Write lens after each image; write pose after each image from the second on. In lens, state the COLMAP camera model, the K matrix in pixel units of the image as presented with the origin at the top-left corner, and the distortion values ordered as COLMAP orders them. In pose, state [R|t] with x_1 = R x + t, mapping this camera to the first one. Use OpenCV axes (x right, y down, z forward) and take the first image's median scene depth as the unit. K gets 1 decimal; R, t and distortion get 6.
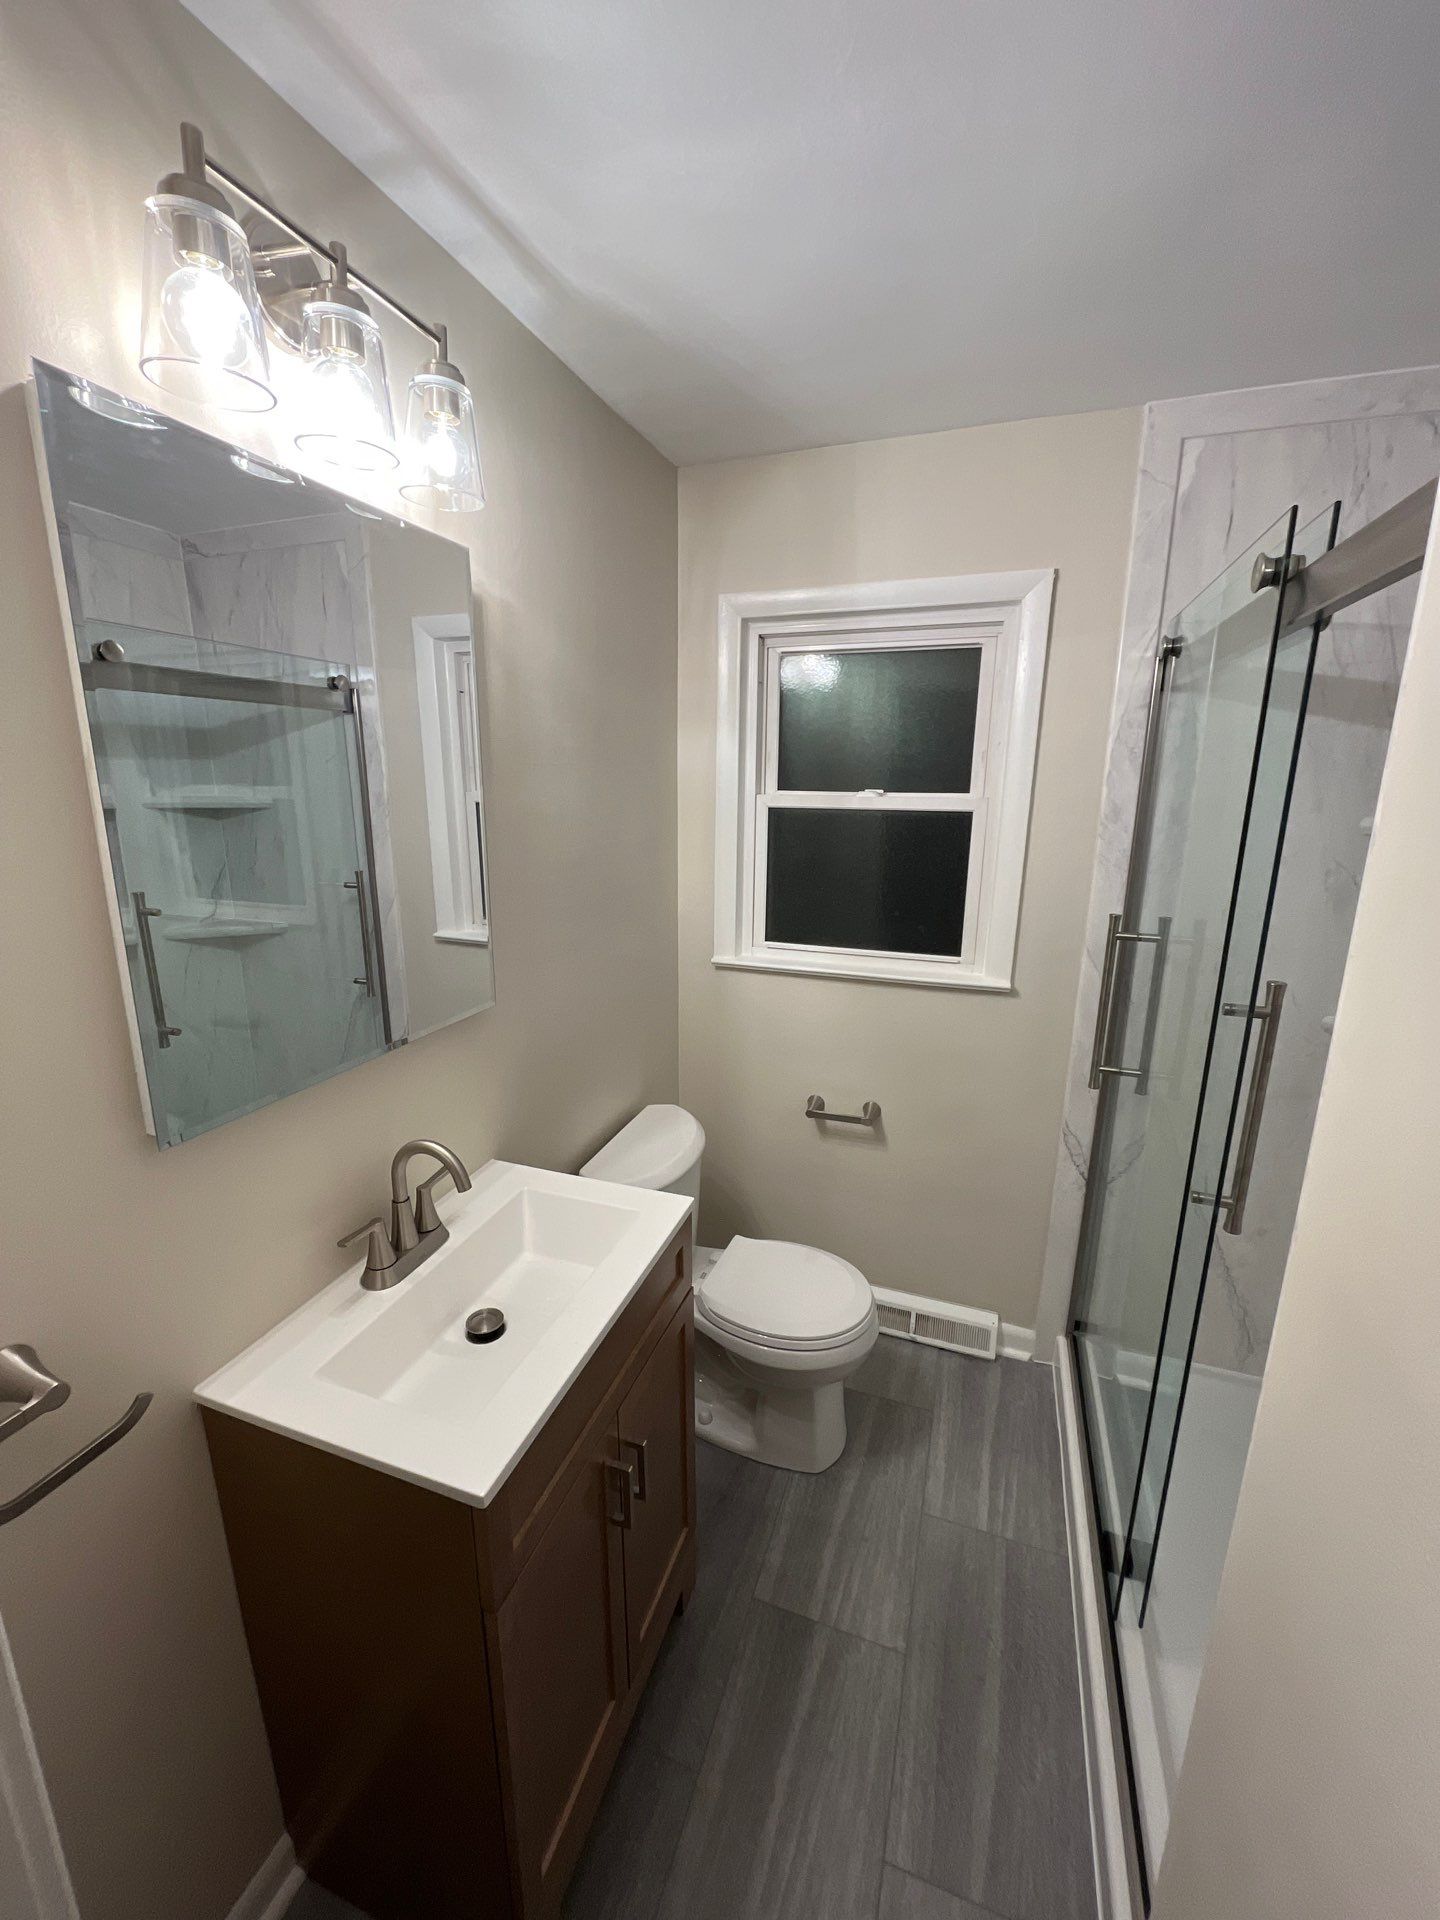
lens RADIAL K [[770.7, 0, 715.4], [0, 770.7, 955.0], [0, 0, 1]] dist [-0.004905, -0.001086]
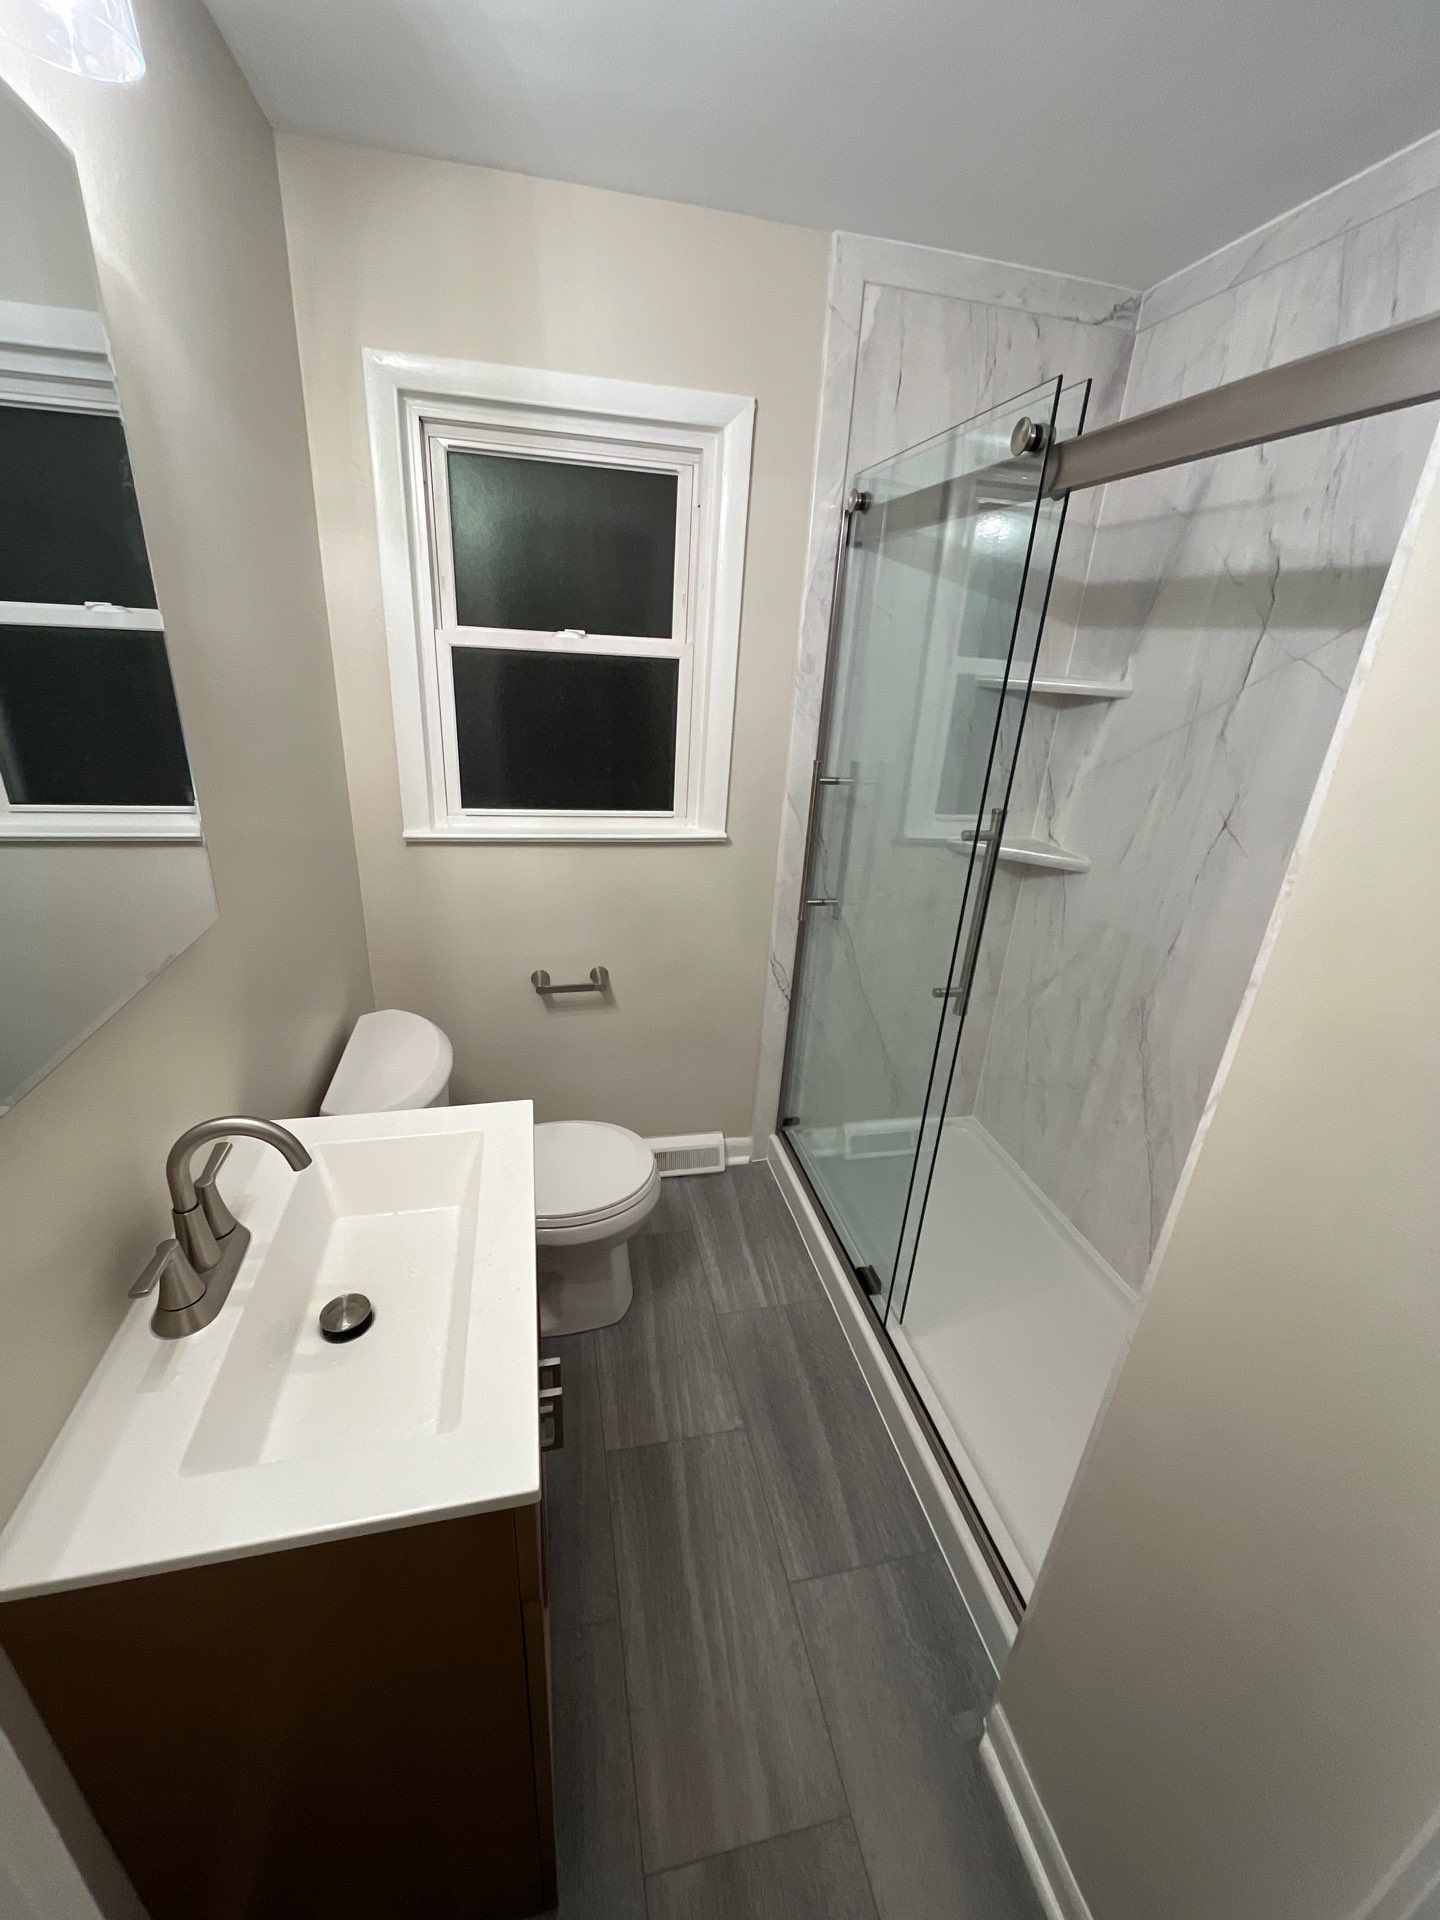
lens RADIAL K [[770.7, 0, 715.4], [0, 770.7, 955.0], [0, 0, 1]] dist [-0.004905, -0.001086]
pose [[0.843277, -0.163747, 0.511928, -0.201122], [0.071500, 0.978173, 0.195103, -0.006137], [-0.532701, -0.127923, 0.836579, 0.115806]]
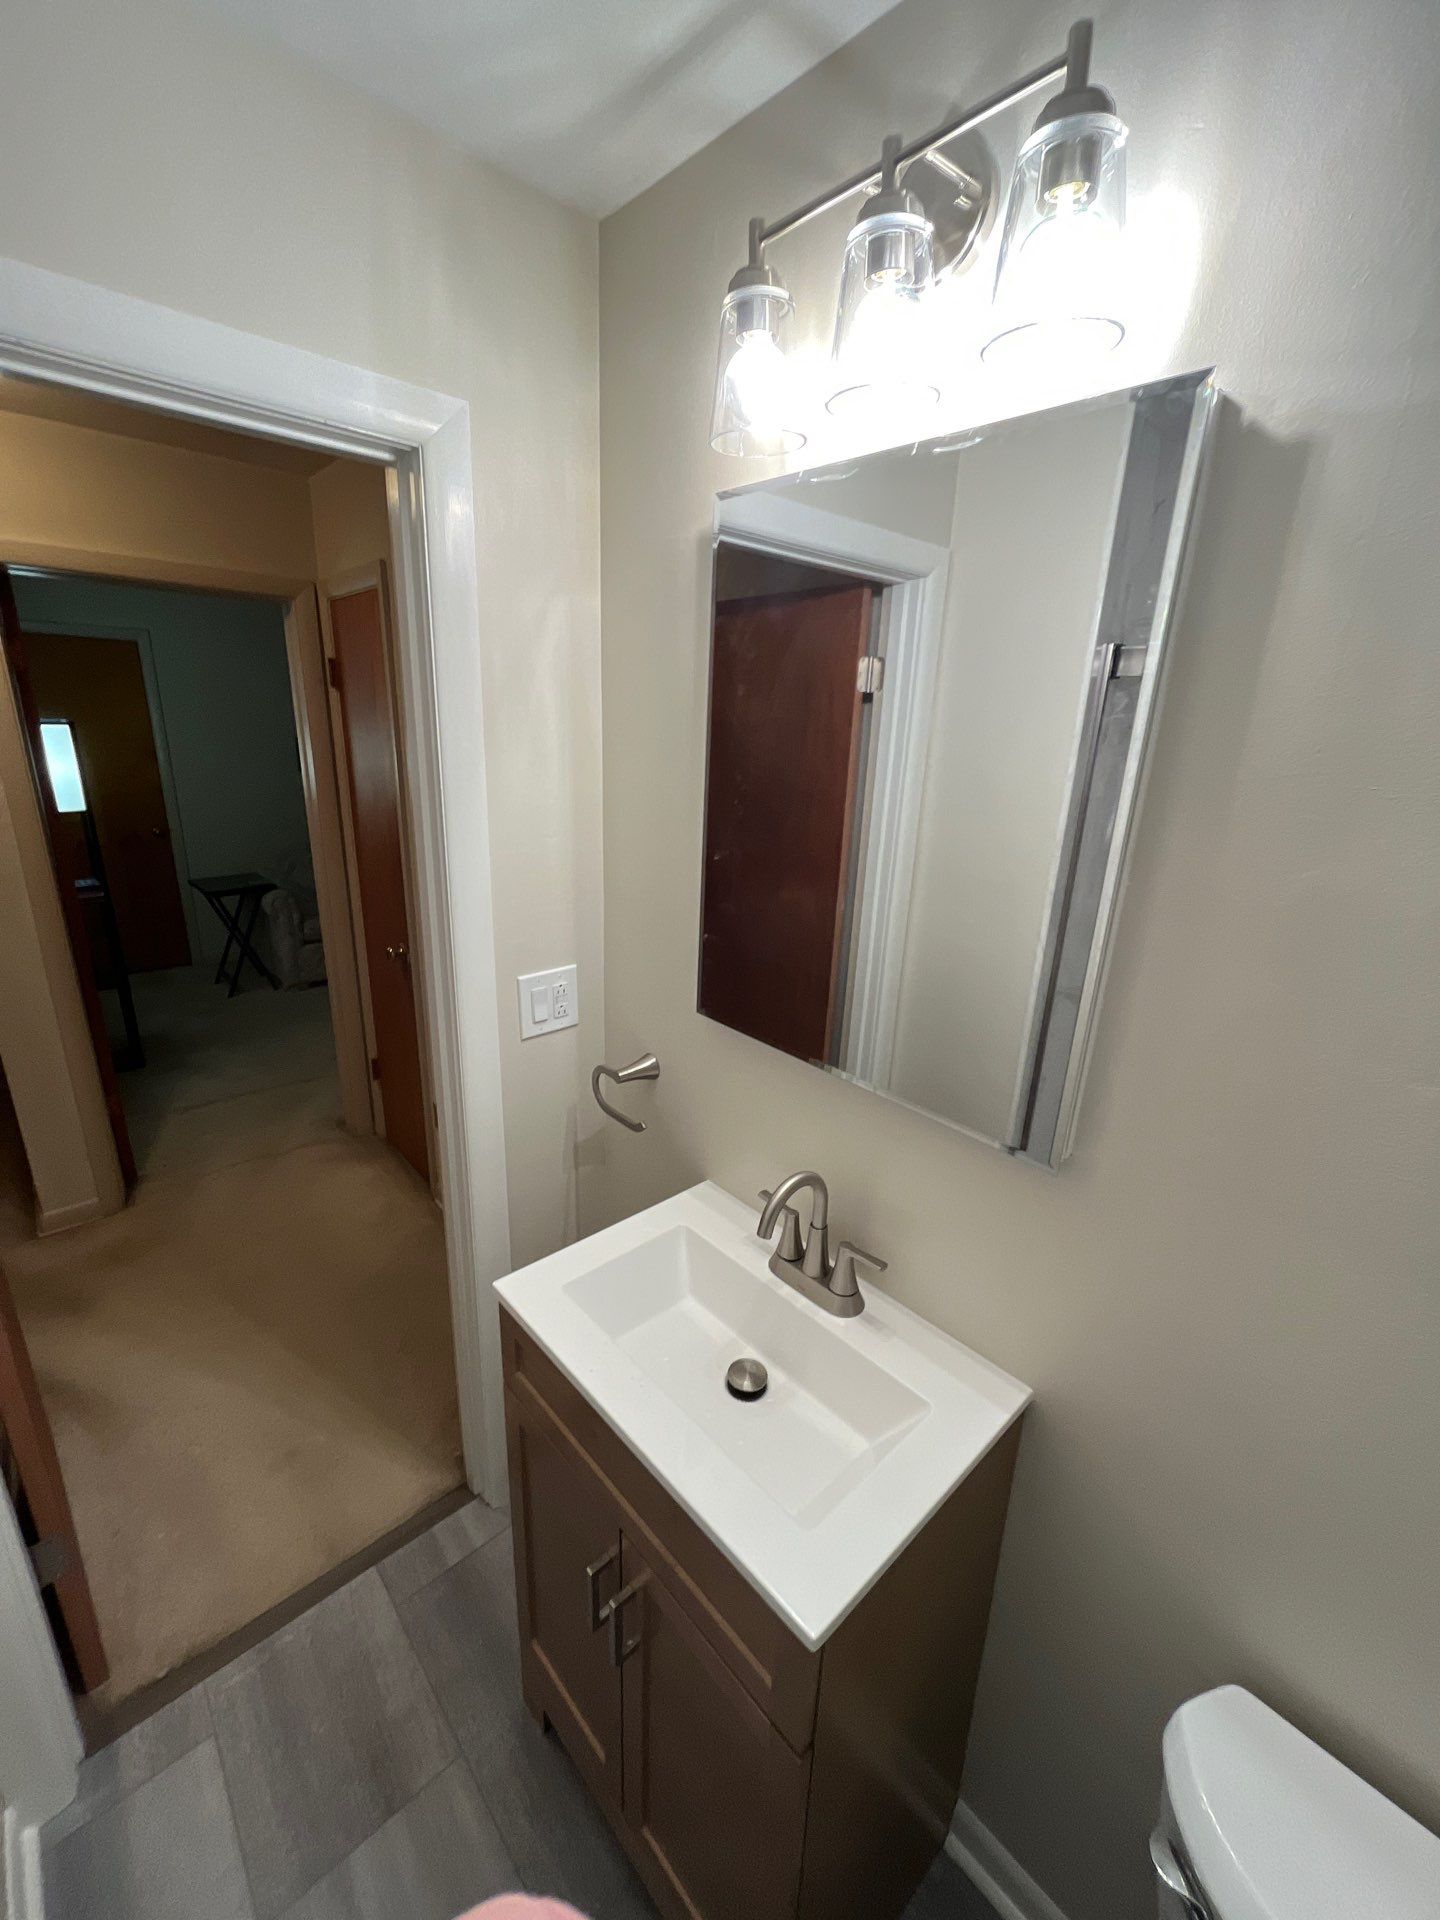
lens RADIAL K [[770.7, 0, 715.4], [0, 770.7, 955.0], [0, 0, 1]] dist [-0.004905, -0.001086]
pose [[-0.466699, 0.238271, -0.851715, 0.236170], [-0.237723, 0.893788, 0.380302, -0.193740], [0.851868, 0.379959, -0.360488, 0.689831]]
